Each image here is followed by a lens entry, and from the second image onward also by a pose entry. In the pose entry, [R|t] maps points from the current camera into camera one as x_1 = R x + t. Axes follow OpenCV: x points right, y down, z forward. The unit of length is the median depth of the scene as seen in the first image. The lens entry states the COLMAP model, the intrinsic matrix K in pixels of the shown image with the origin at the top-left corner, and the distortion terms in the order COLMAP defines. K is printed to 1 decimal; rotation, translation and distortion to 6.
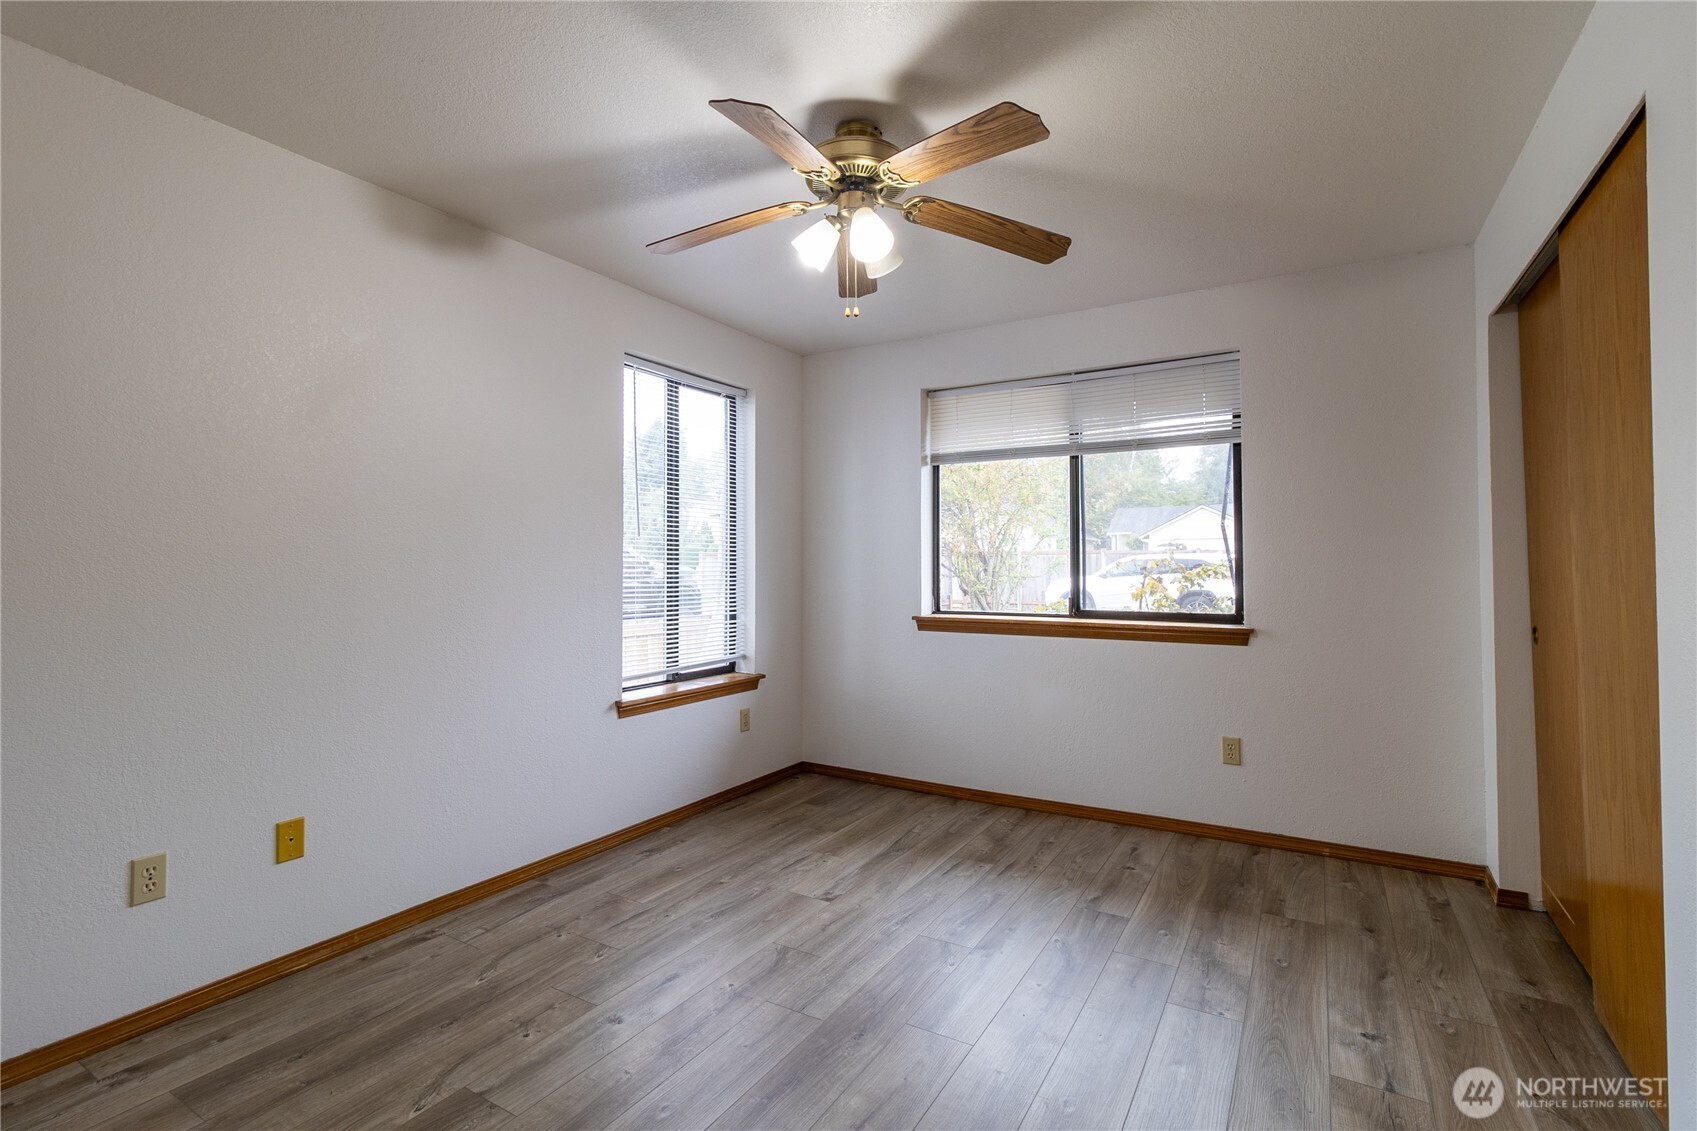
lens RADIAL K [[781.9, 0, 874.6], [0, 781.9, 564.8], [0, 0, 1]] dist [-0.003367, 0.000278]
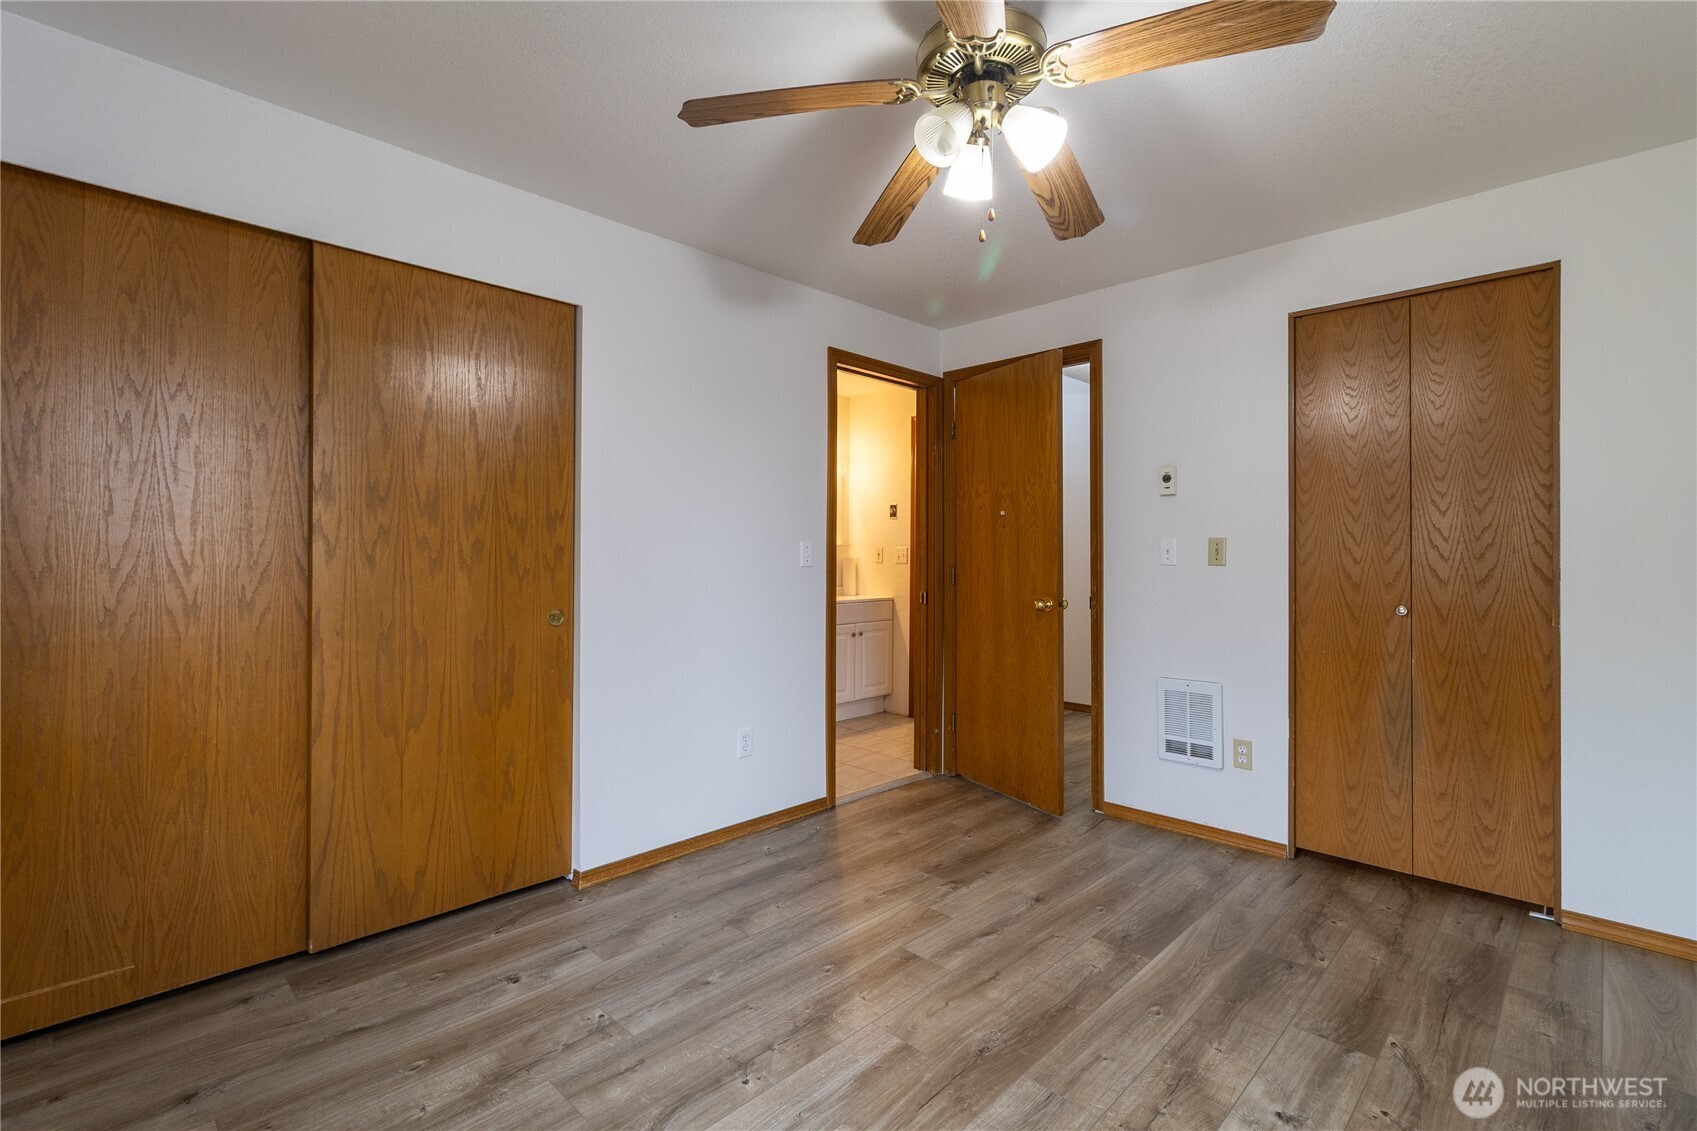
lens RADIAL K [[753.1, 0, 840.8], [0, 753.1, 555.2], [0, 0, 1]] dist [-0.005185, 0.000145]
pose [[-0.960487, -0.000349, 0.278323, -0.087888], [-0.002353, 0.999974, -0.006867, 0.007797], [-0.278314, -0.007251, -0.960463, 1.585081]]
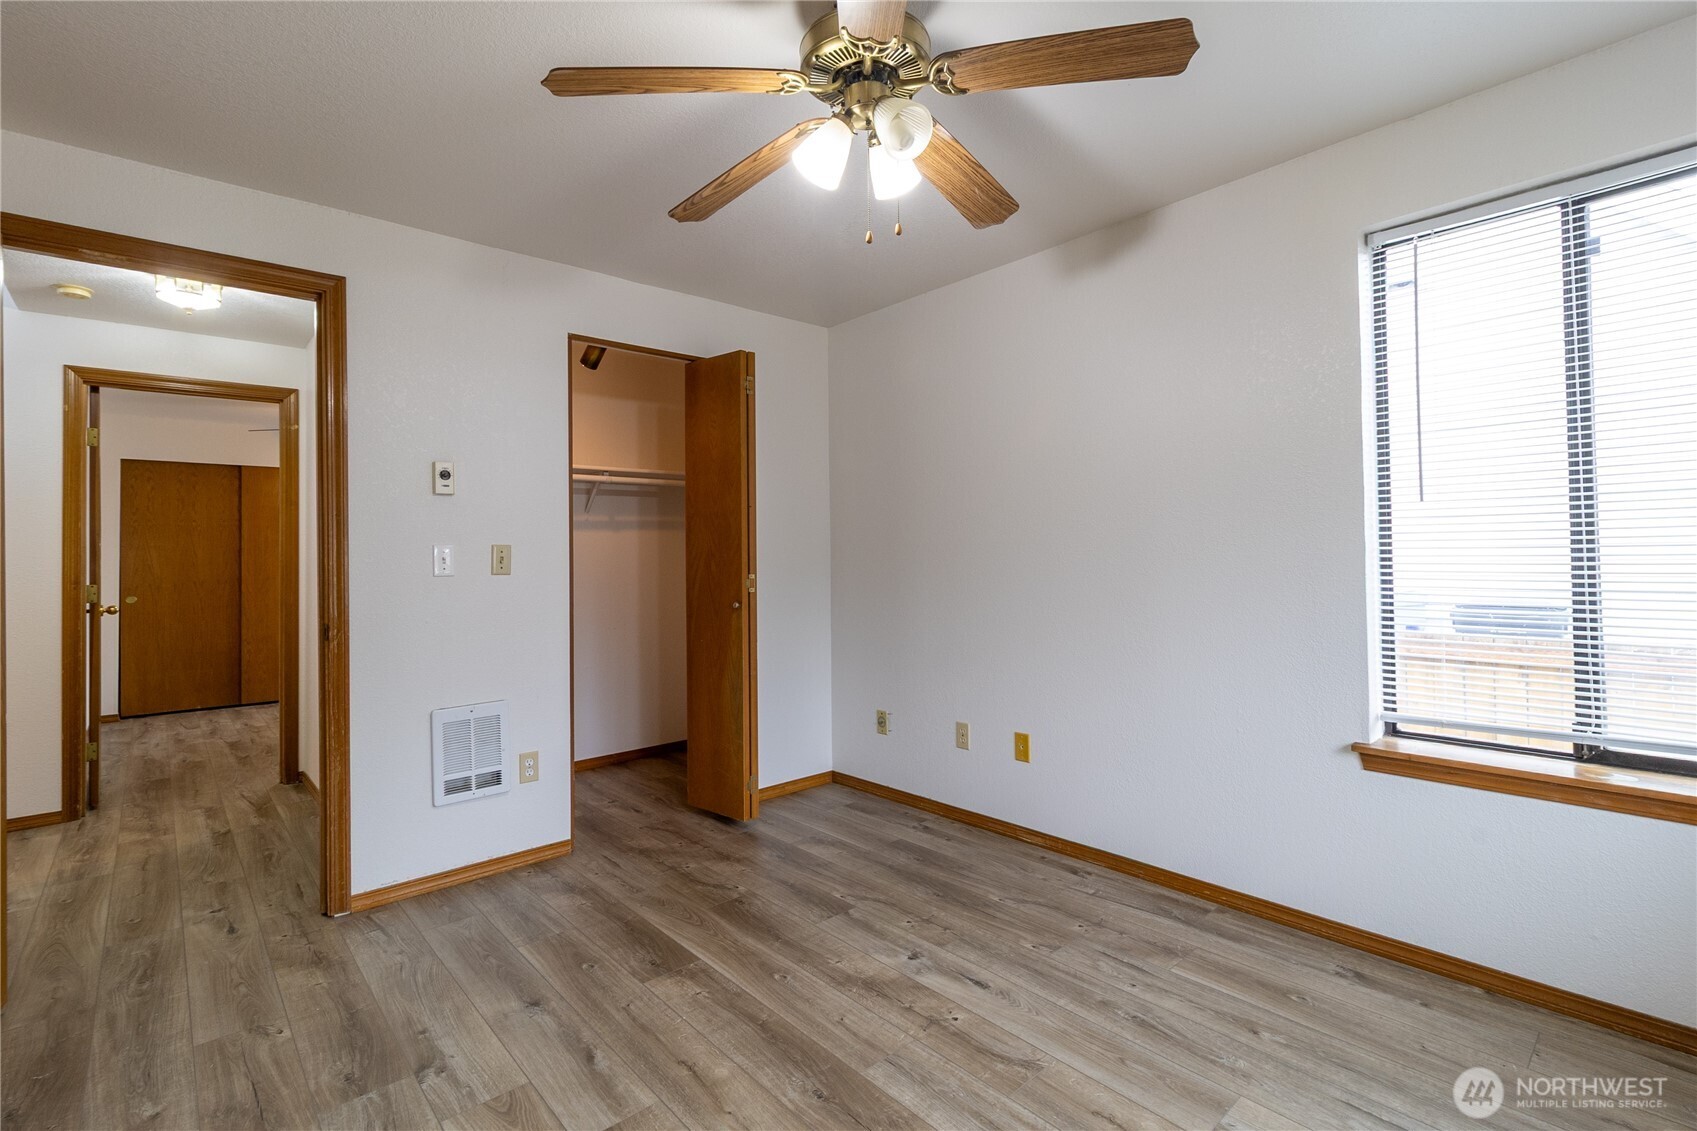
lens RADIAL K [[781.9, 0, 841.4], [0, 781.9, 554.2], [0, 0, 1]] dist [-0.003367, 0.000278]
pose [[-0.336055, 0.004966, -0.941829, 0.656431], [0.021683, 0.999762, -0.002465, -0.003011], [0.941593, -0.021250, -0.336082, 1.095846]]
